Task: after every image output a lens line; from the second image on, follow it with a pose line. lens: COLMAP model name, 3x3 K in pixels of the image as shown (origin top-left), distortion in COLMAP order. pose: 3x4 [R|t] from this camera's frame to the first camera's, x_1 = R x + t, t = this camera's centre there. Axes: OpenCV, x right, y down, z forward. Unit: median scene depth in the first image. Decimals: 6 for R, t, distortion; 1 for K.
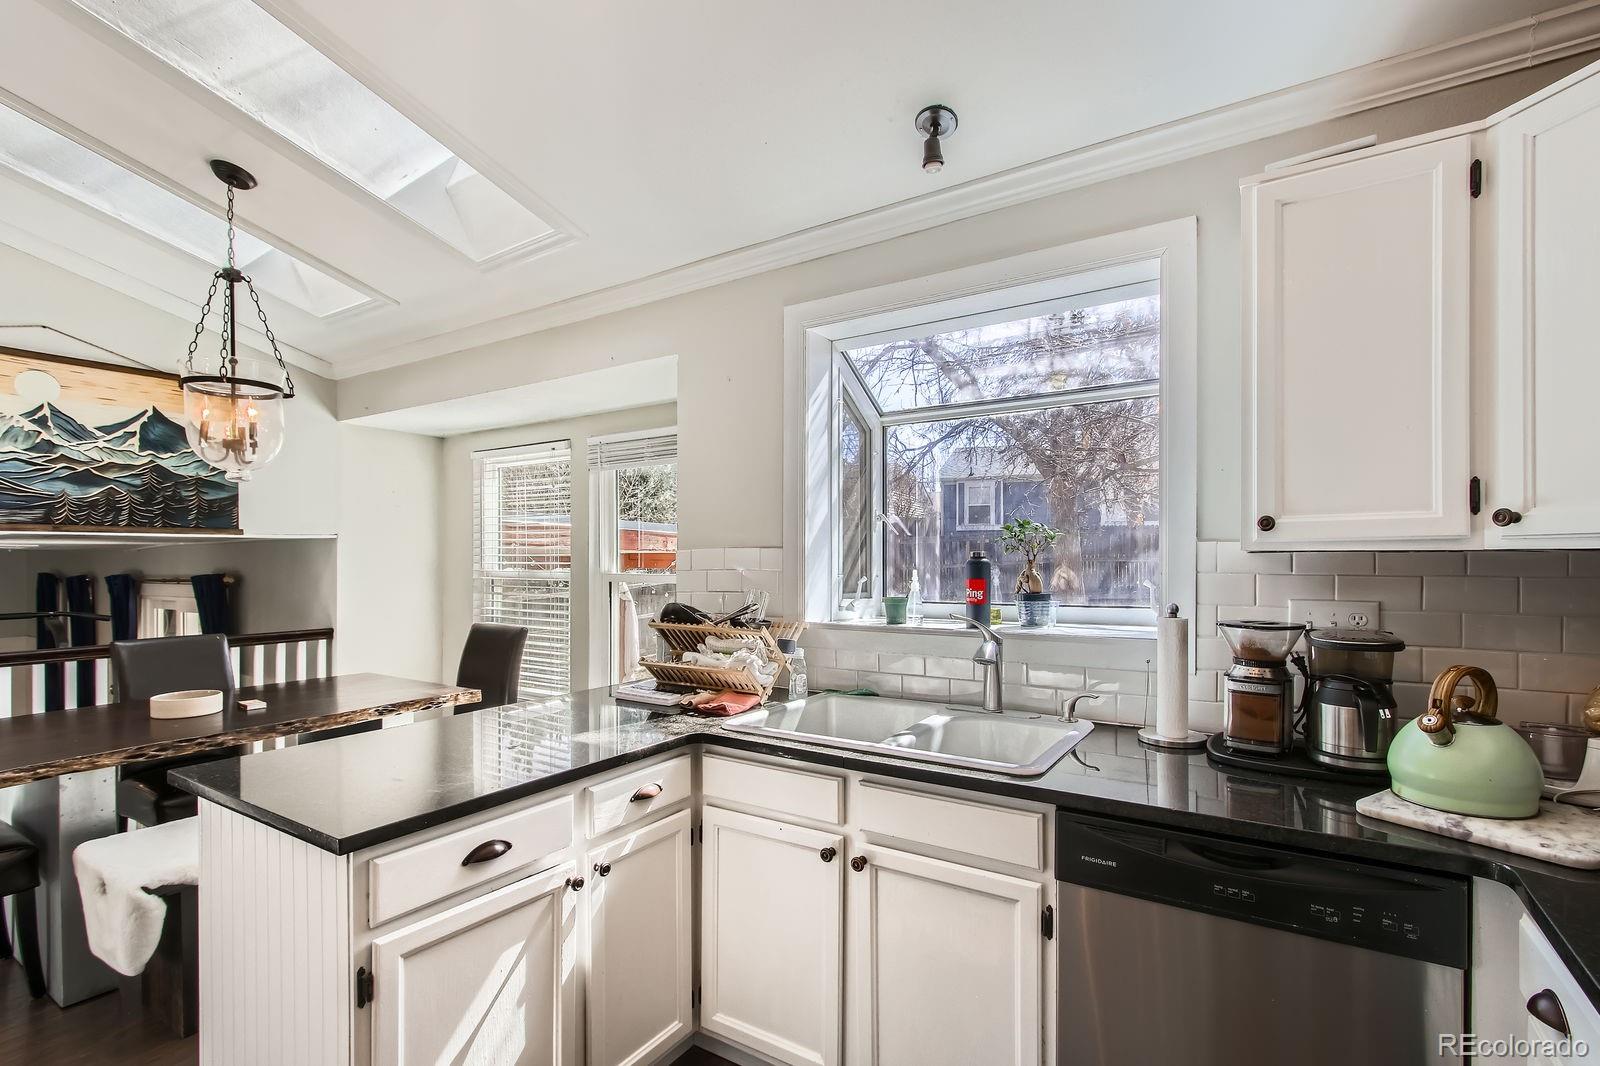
lens RADIAL K [[751.0, 0, 793.4], [0, 751.0, 566.7], [0, 0, 1]] dist [0.000188, -0.000081]
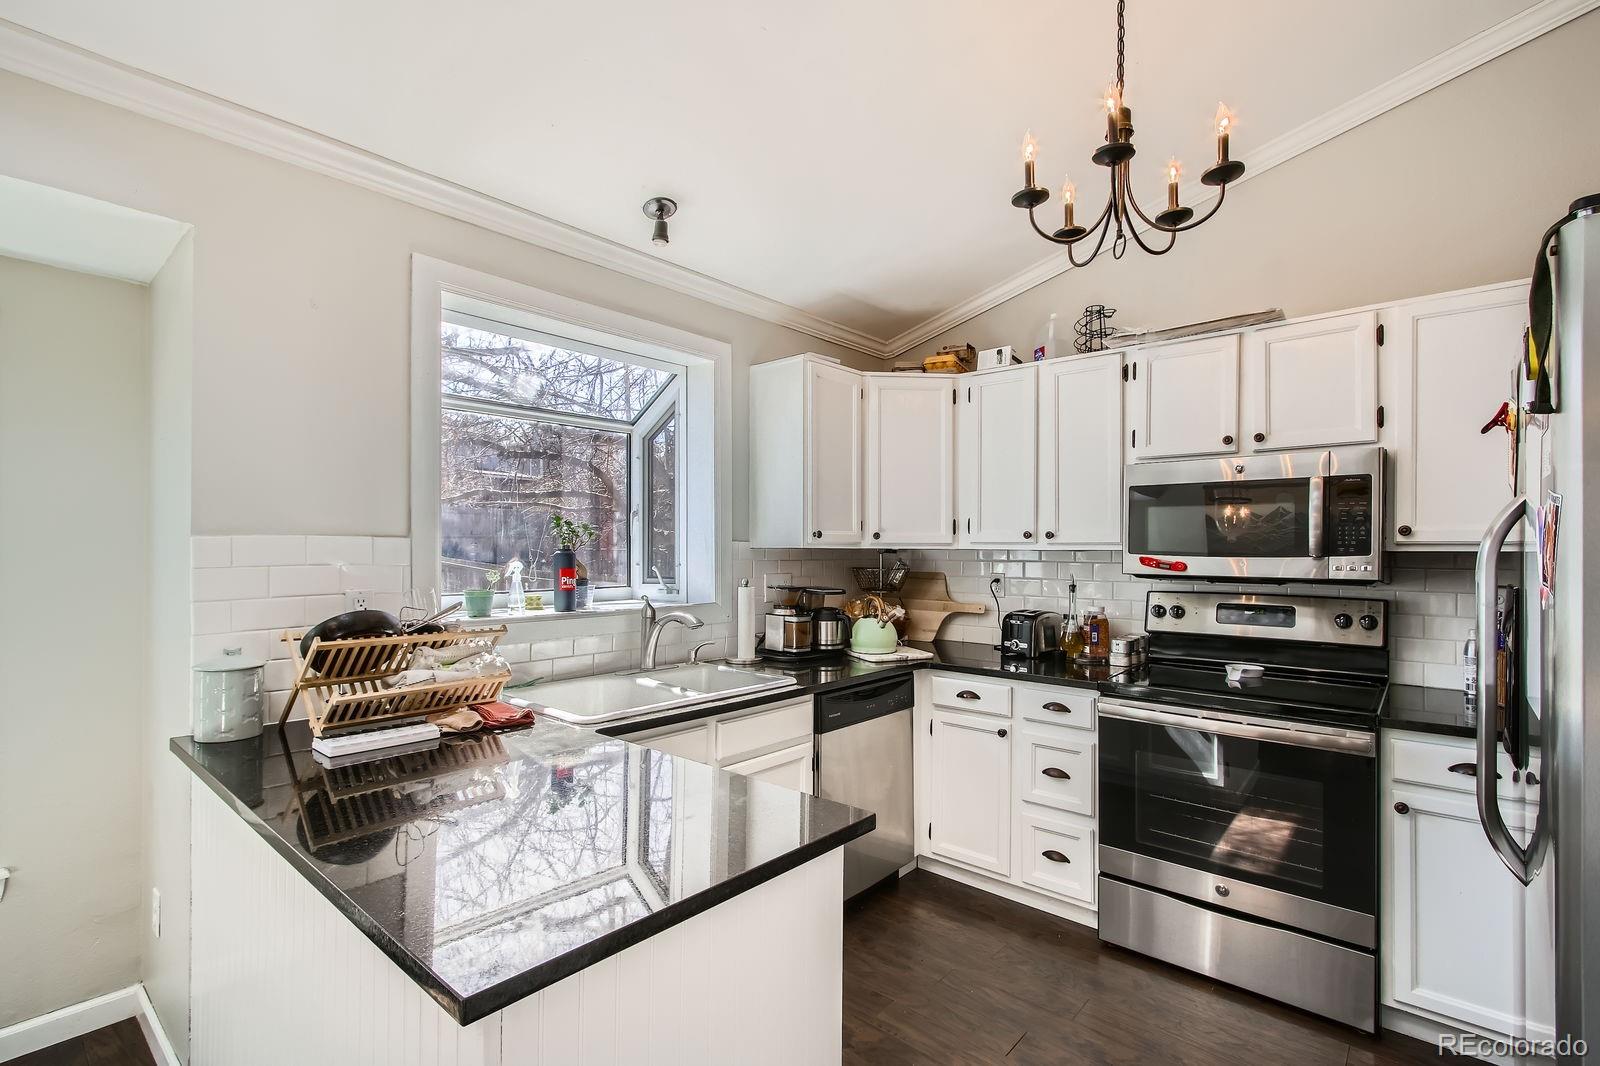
lens RADIAL K [[764.8, 0, 806.5], [0, 764.8, 546.6], [0, 0, 1]] dist [0.000802, -0.000343]
pose [[0.118992, 0.004857, 0.992883, -1.065929], [0.005914, 0.999967, -0.005600, -0.009134], [-0.992878, 0.006538, 0.118959, 0.605130]]
